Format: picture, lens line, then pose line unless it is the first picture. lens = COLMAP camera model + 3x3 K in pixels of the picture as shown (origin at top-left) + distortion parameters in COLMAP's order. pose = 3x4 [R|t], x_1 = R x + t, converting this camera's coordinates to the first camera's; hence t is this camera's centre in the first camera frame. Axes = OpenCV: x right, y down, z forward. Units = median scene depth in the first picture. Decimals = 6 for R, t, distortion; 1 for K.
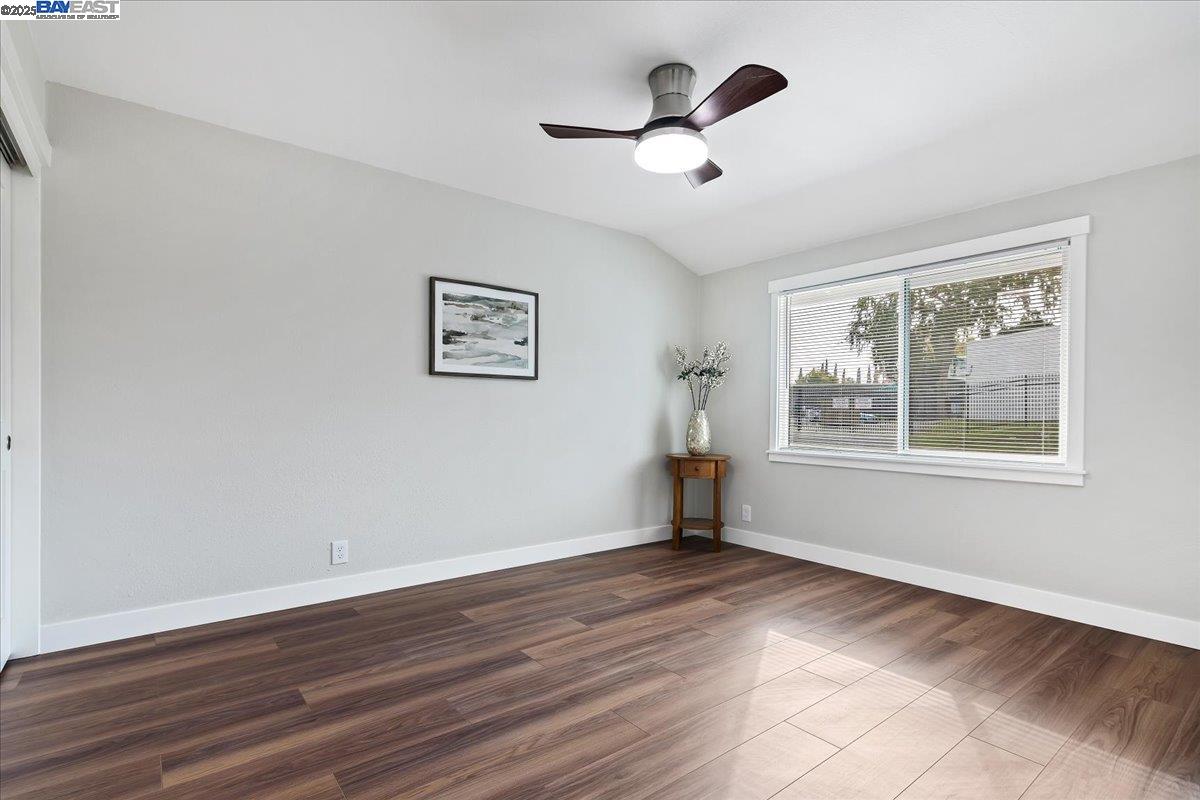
lens RADIAL K [[571.5, 0, 600.4], [0, 571.5, 417.2], [0, 0, 1]] dist [0.001059, 0.000046]
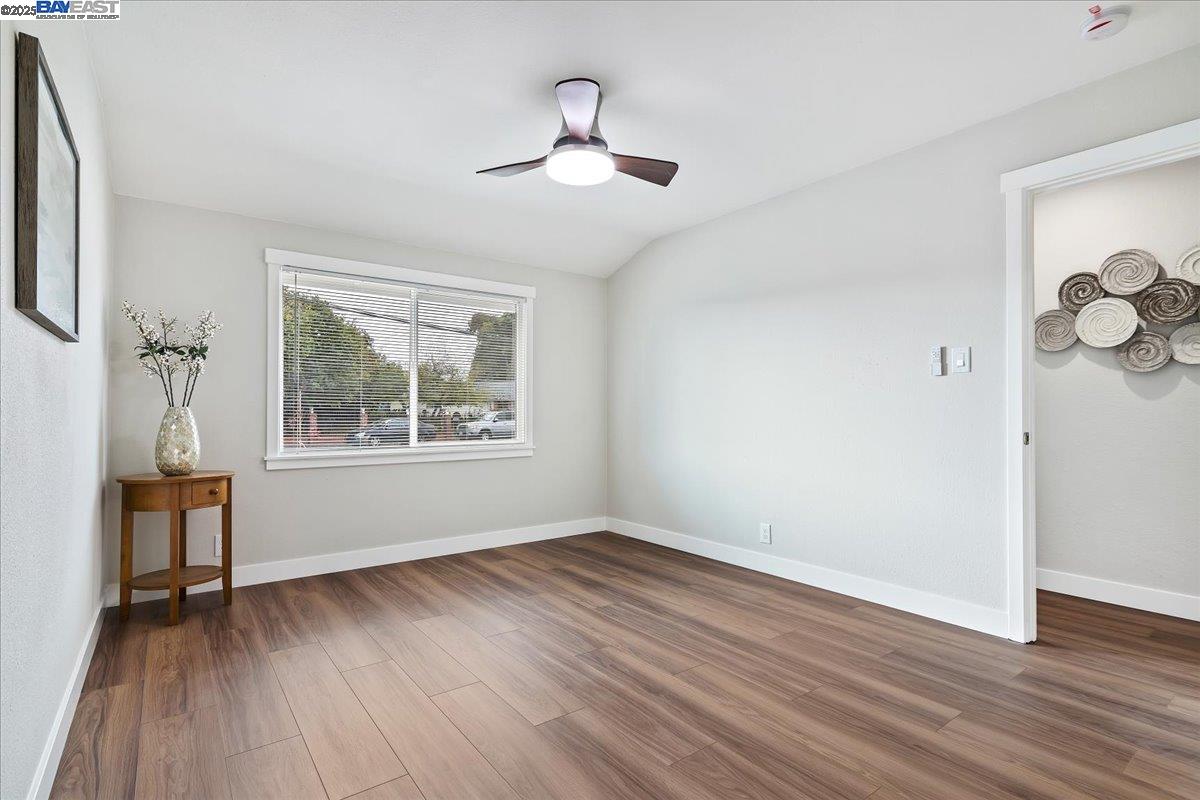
lens RADIAL K [[591.1, 0, 602.5], [0, 591.1, 404.3], [0, 0, 1]] dist [0.003848, 0.000768]
pose [[0.017086, 0.009344, 0.999810, -0.617031], [0.010073, 0.999904, -0.009517, -0.003686], [-0.999803, 0.010234, 0.016991, 0.597821]]
